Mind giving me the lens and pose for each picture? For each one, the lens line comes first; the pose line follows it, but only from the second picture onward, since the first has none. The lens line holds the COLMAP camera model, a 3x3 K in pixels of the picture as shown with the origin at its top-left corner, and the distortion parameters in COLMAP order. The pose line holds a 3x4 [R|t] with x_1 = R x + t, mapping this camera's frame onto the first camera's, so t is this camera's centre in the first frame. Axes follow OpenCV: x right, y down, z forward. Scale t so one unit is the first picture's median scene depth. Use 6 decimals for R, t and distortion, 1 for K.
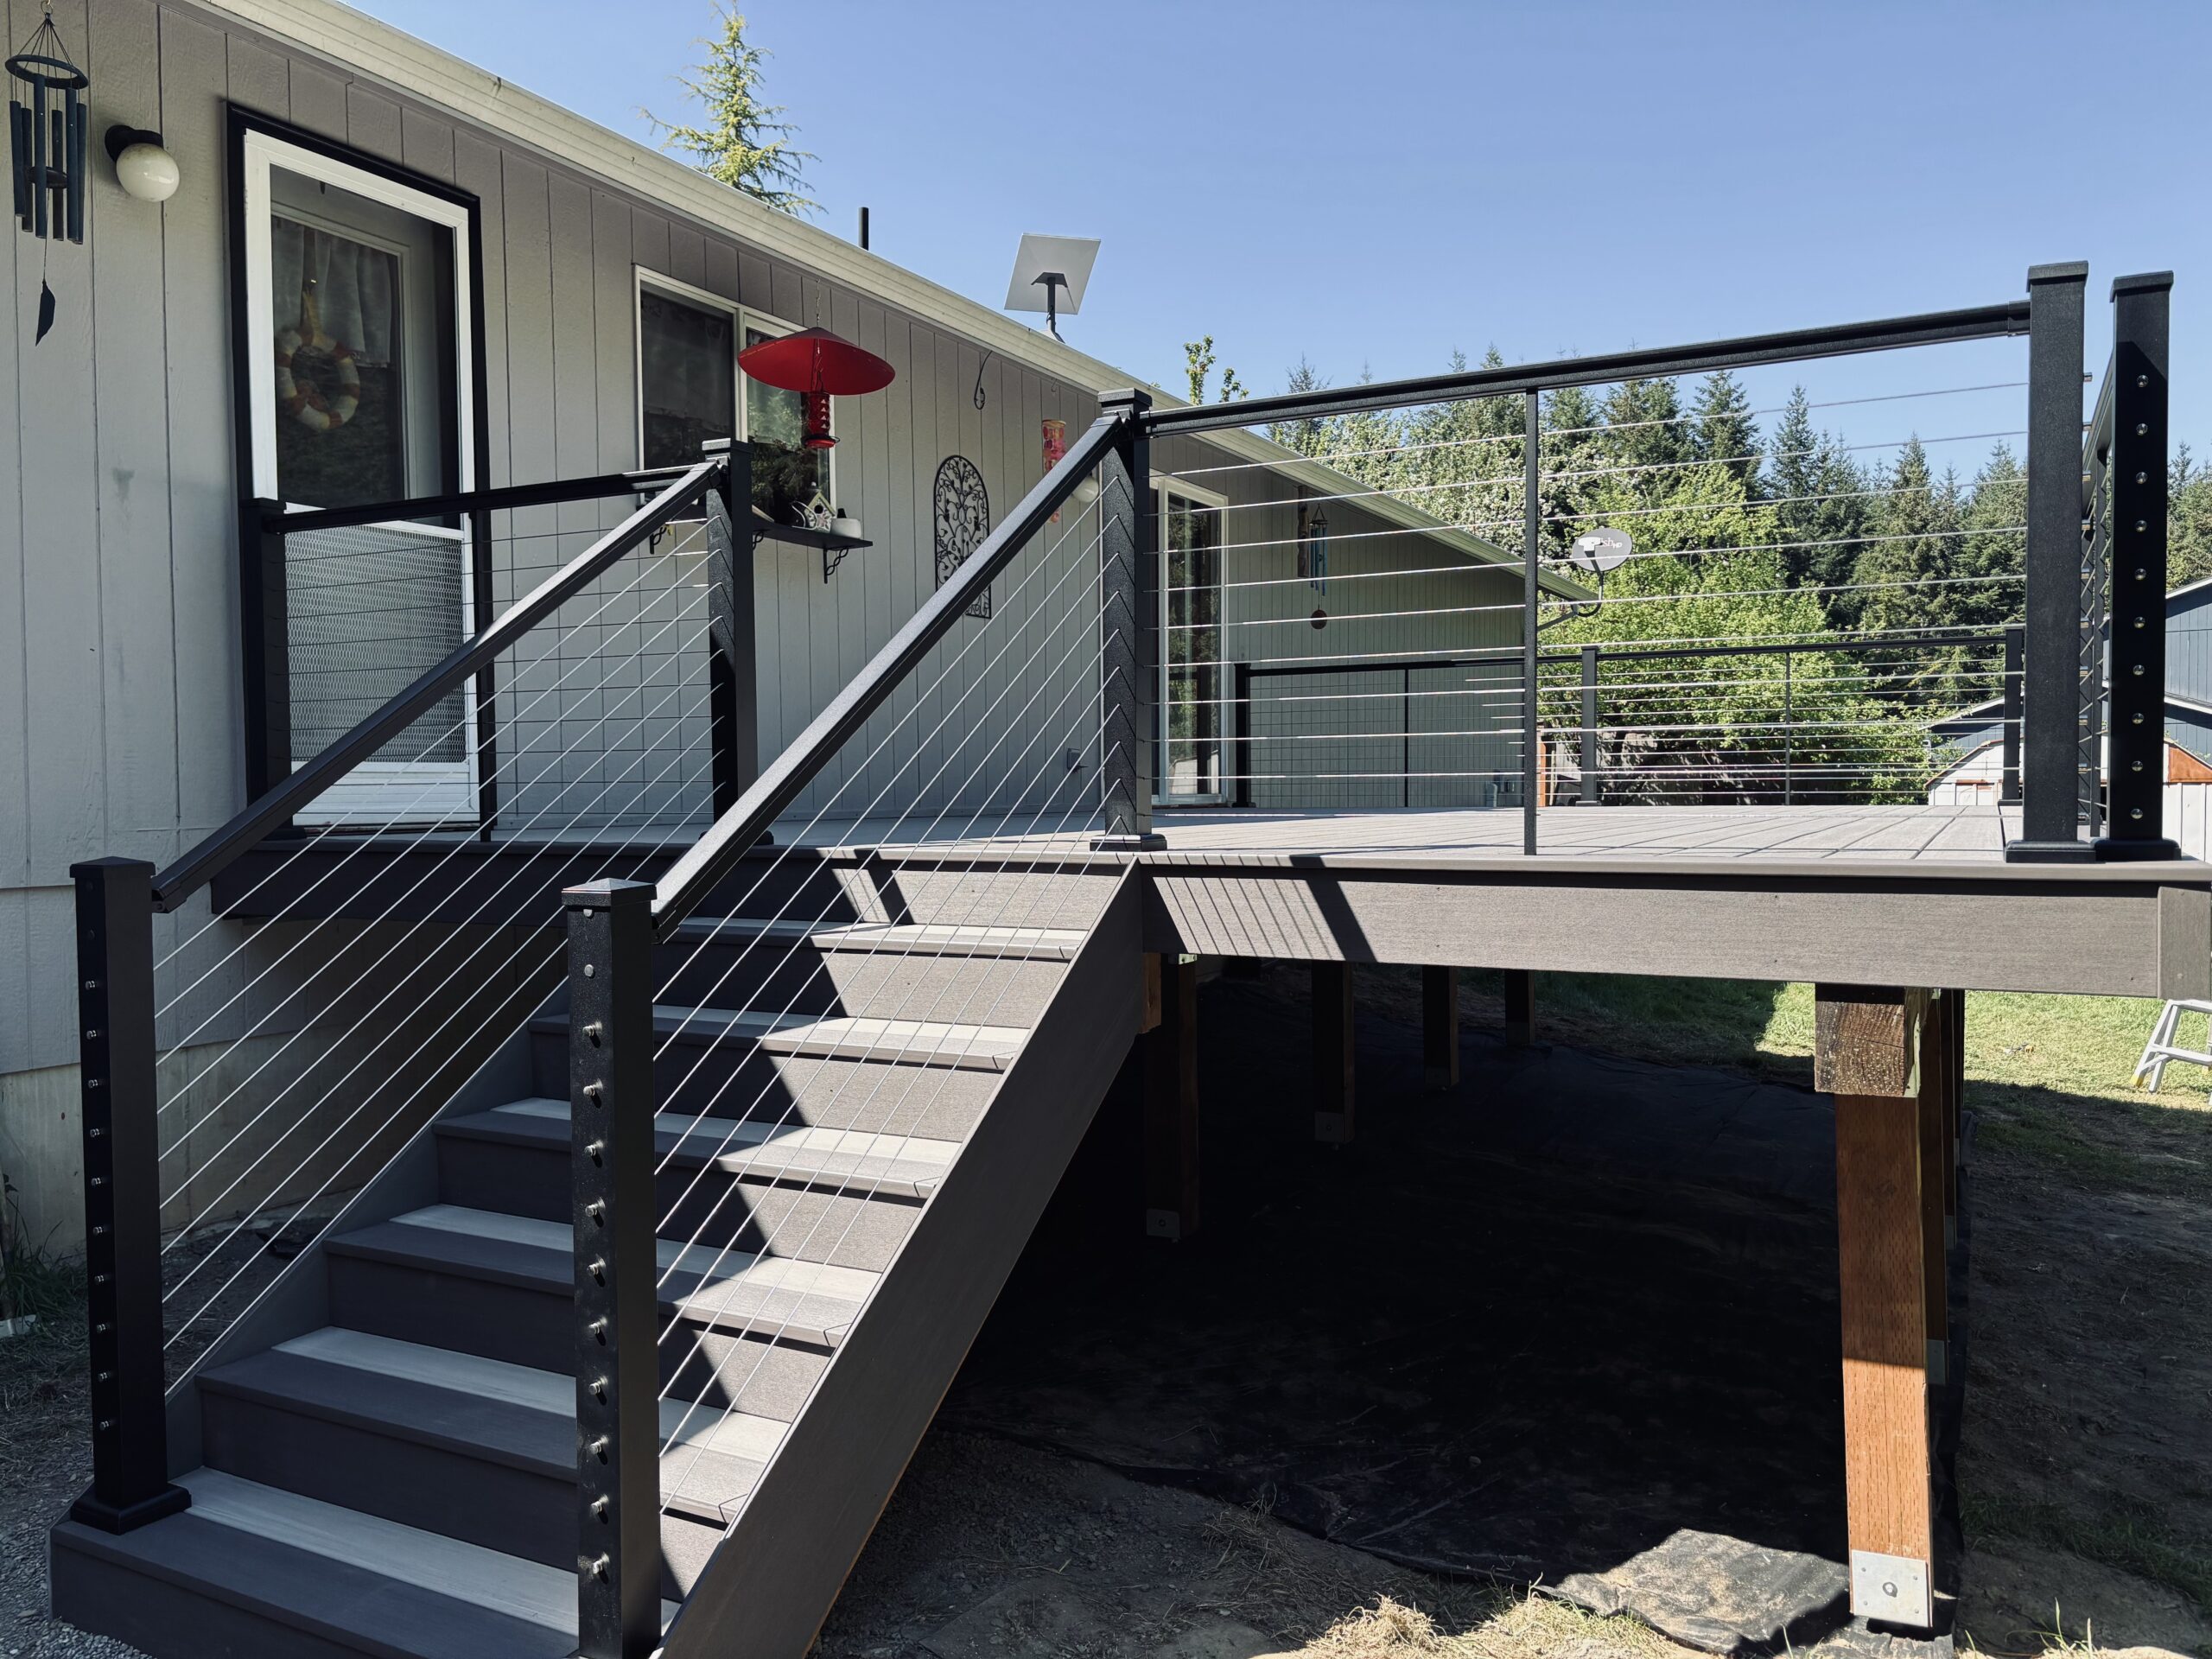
lens RADIAL K [[1676.1, 0, 1116.1], [0, 1676.1, 836.0], [0, 0, 1]] dist [0.014970, -0.020073]
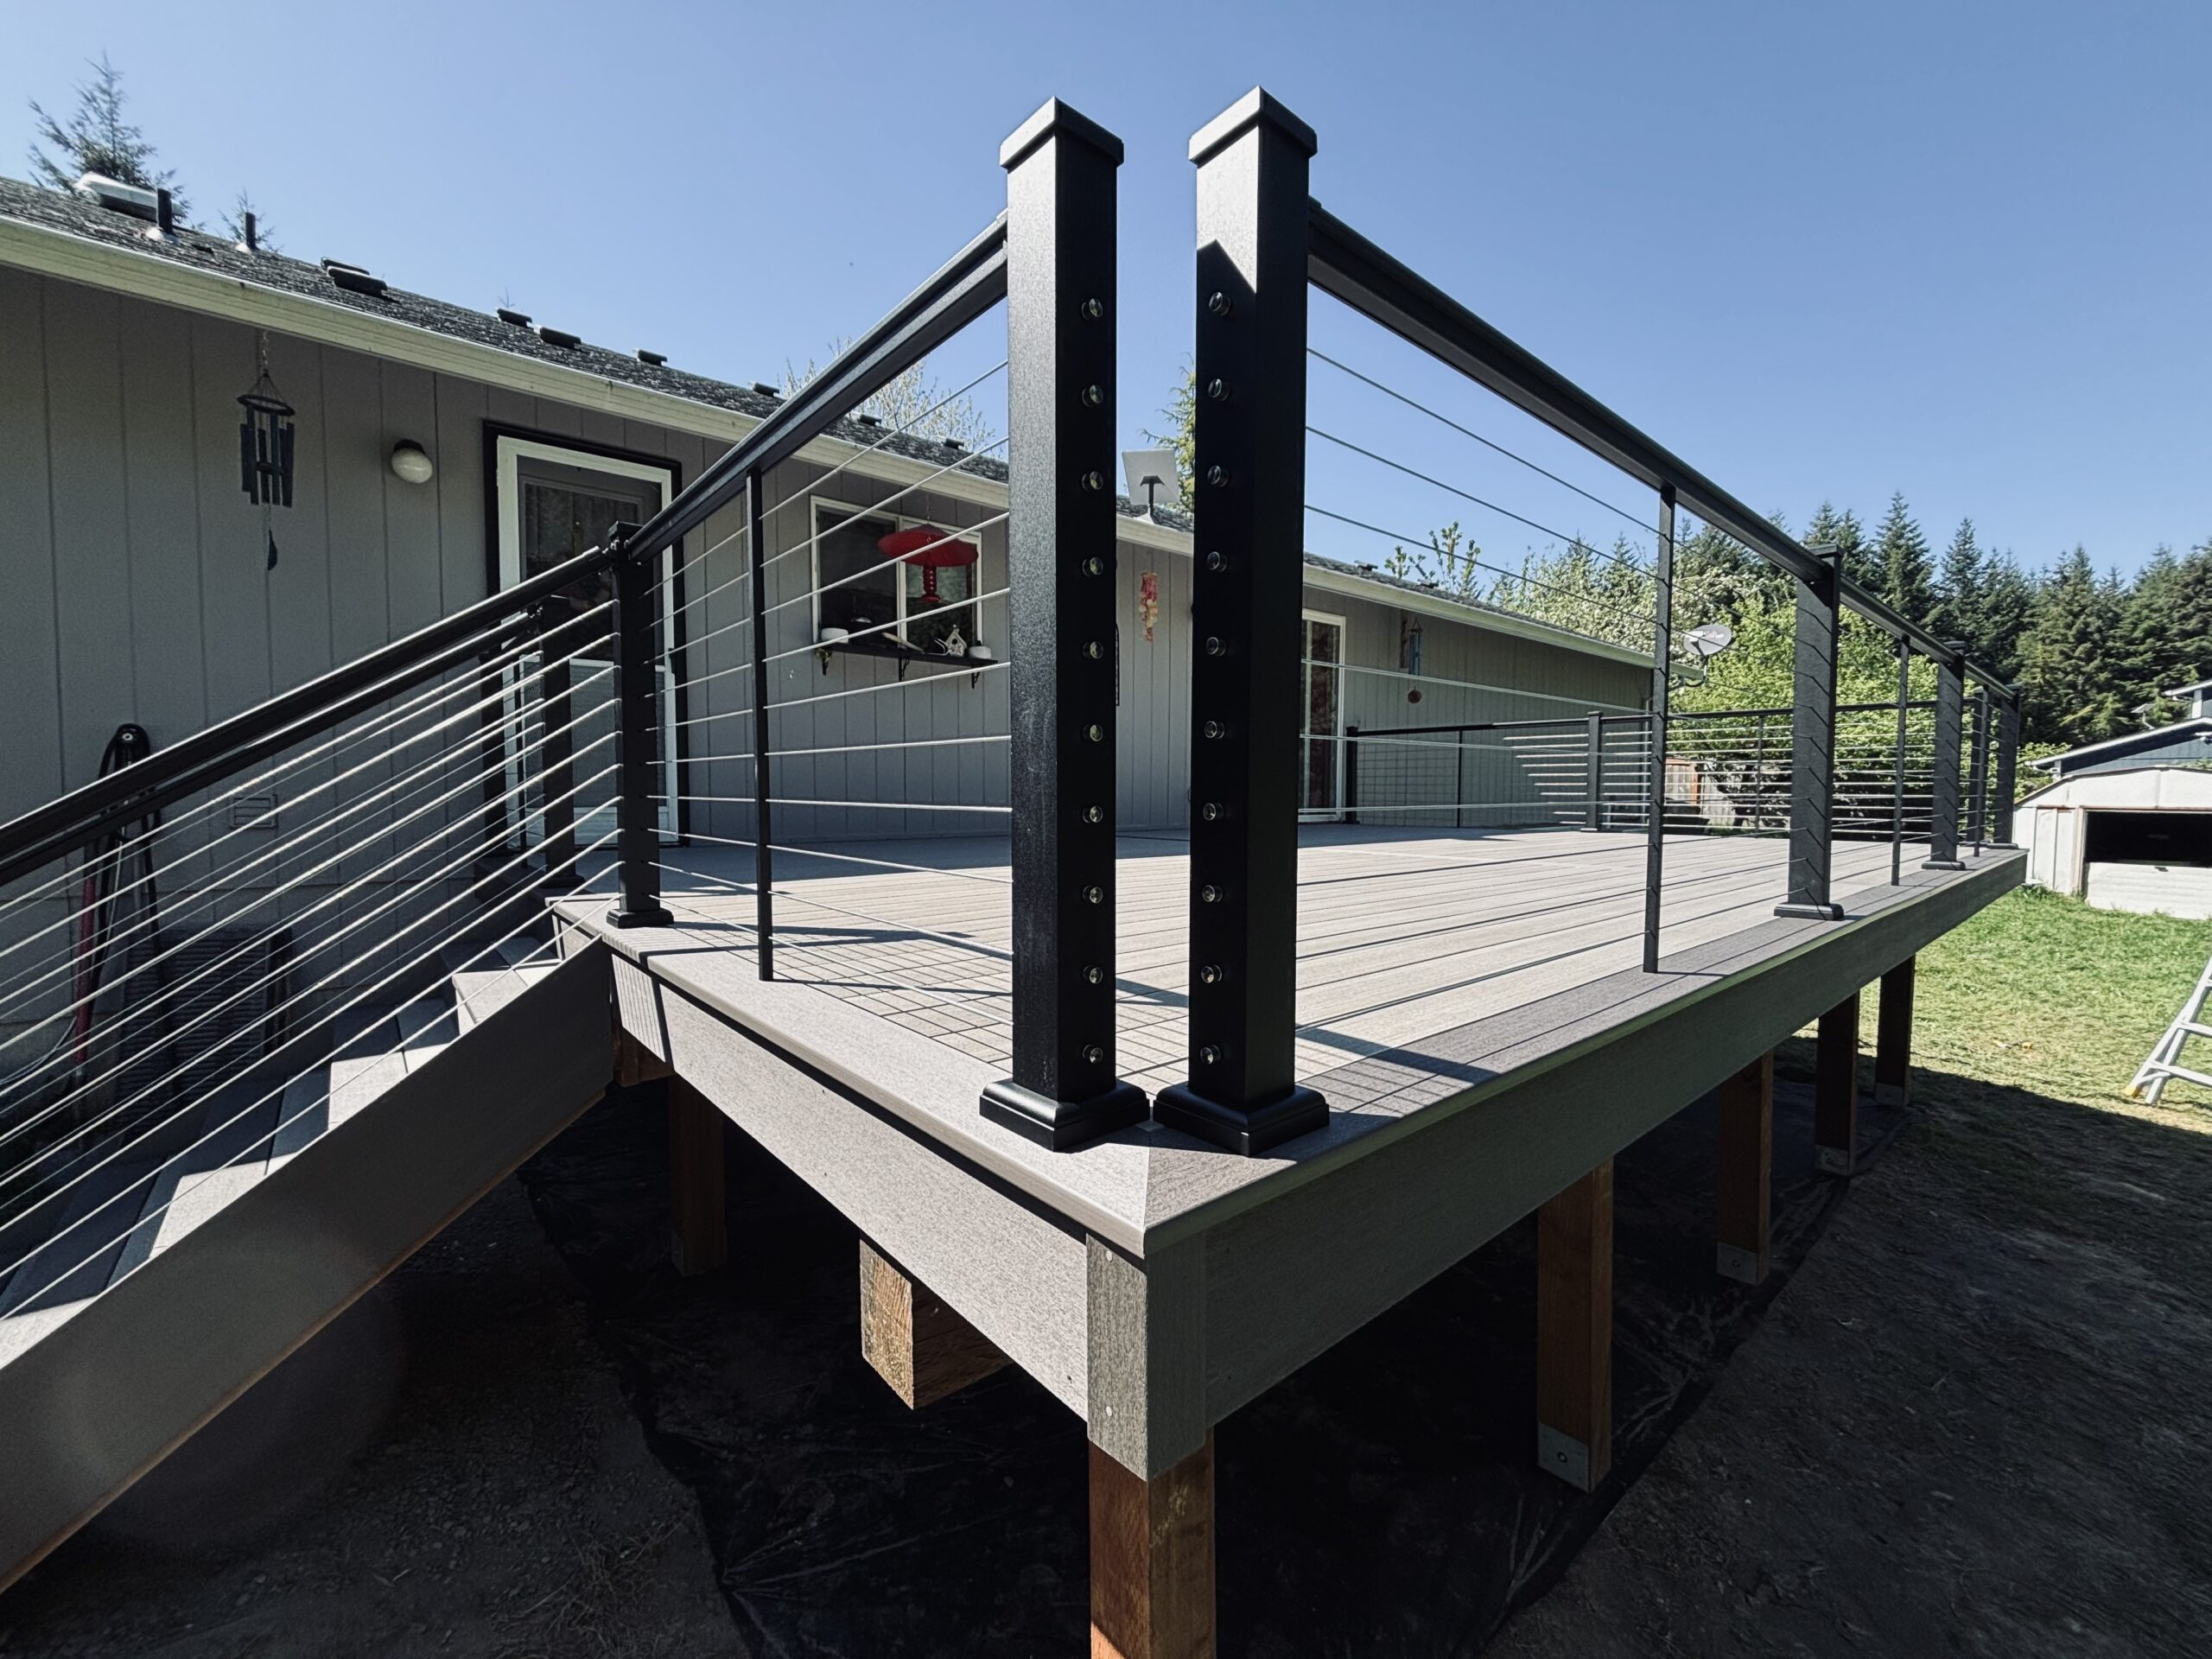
lens RADIAL K [[895.3, 0, 1099.5], [0, 895.3, 828.3], [0, 0, 1]] dist [-0.002227, -0.000084]
pose [[0.926281, 0.026581, -0.375894, 0.186679], [-0.021052, 0.999601, 0.018809, -0.026968], [0.376244, -0.009509, 0.926472, 0.188857]]
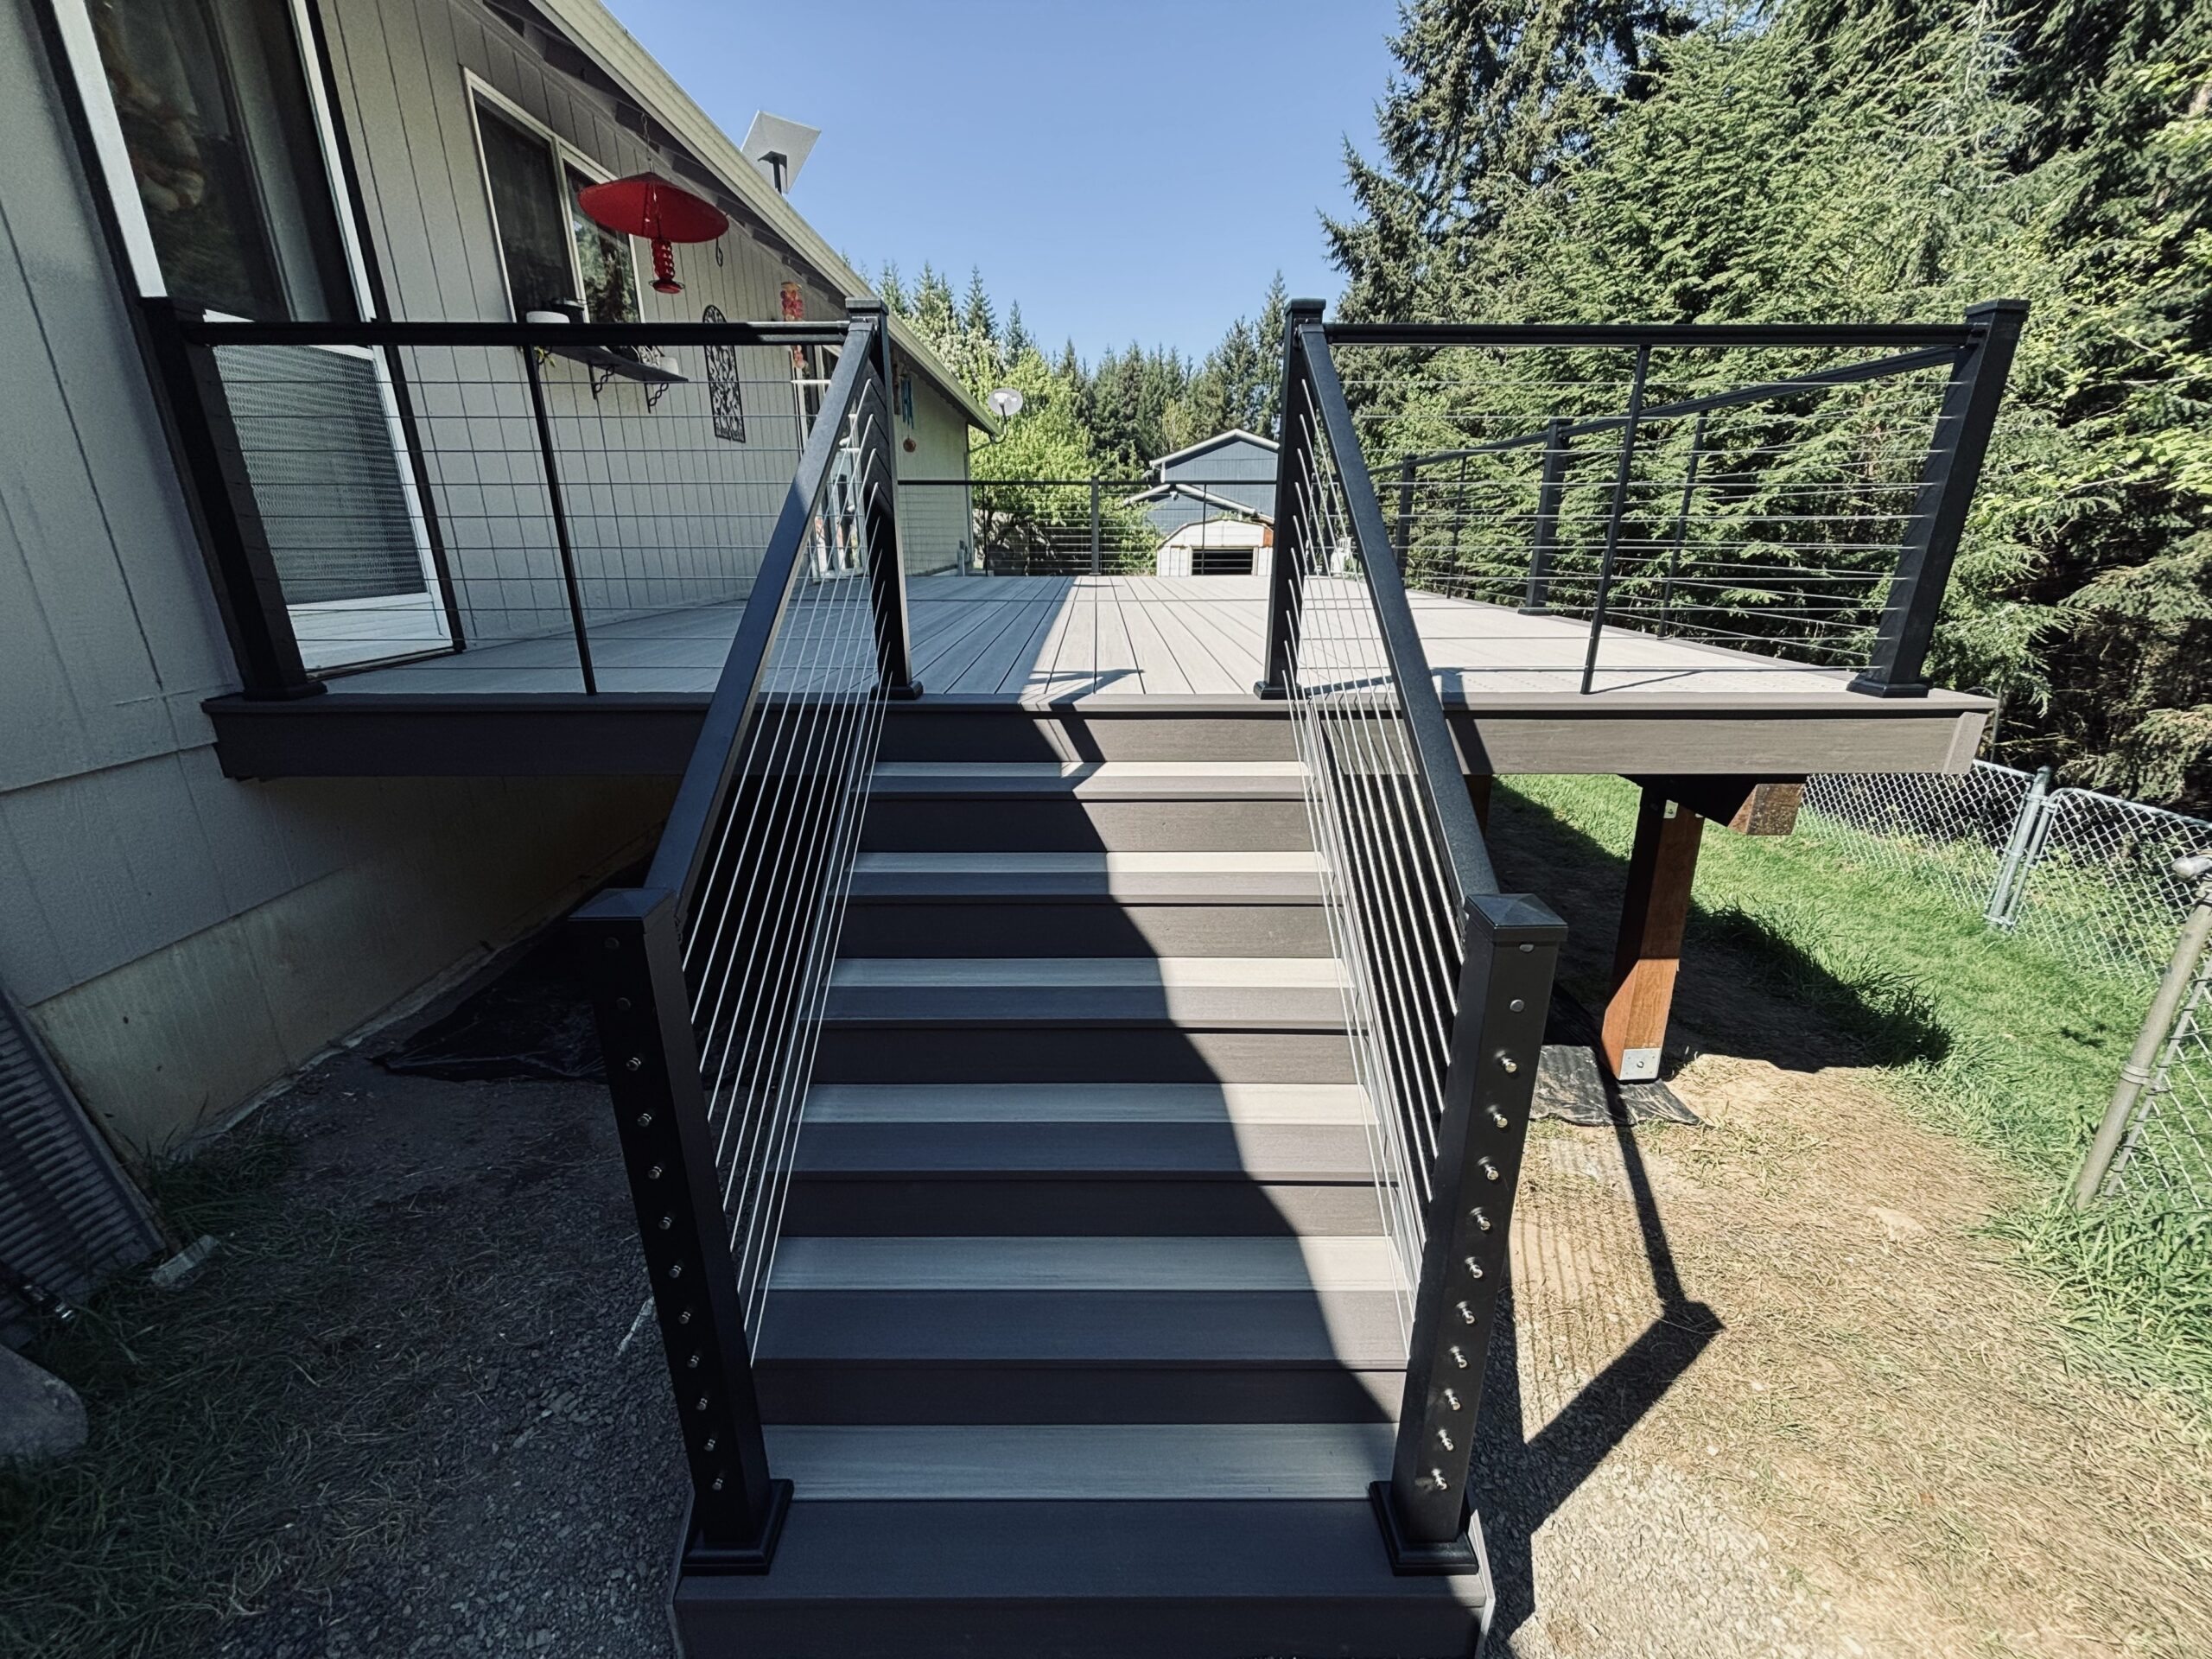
lens RADIAL K [[895.3, 0, 1099.1], [0, 895.3, 831.0], [0, 0, 1]] dist [-0.002227, -0.000084]
pose [[0.887239, -0.140000, 0.439554, -0.153459], [0.007876, 0.957295, 0.289006, -0.032332], [-0.461243, -0.252955, 0.850452, 0.154268]]
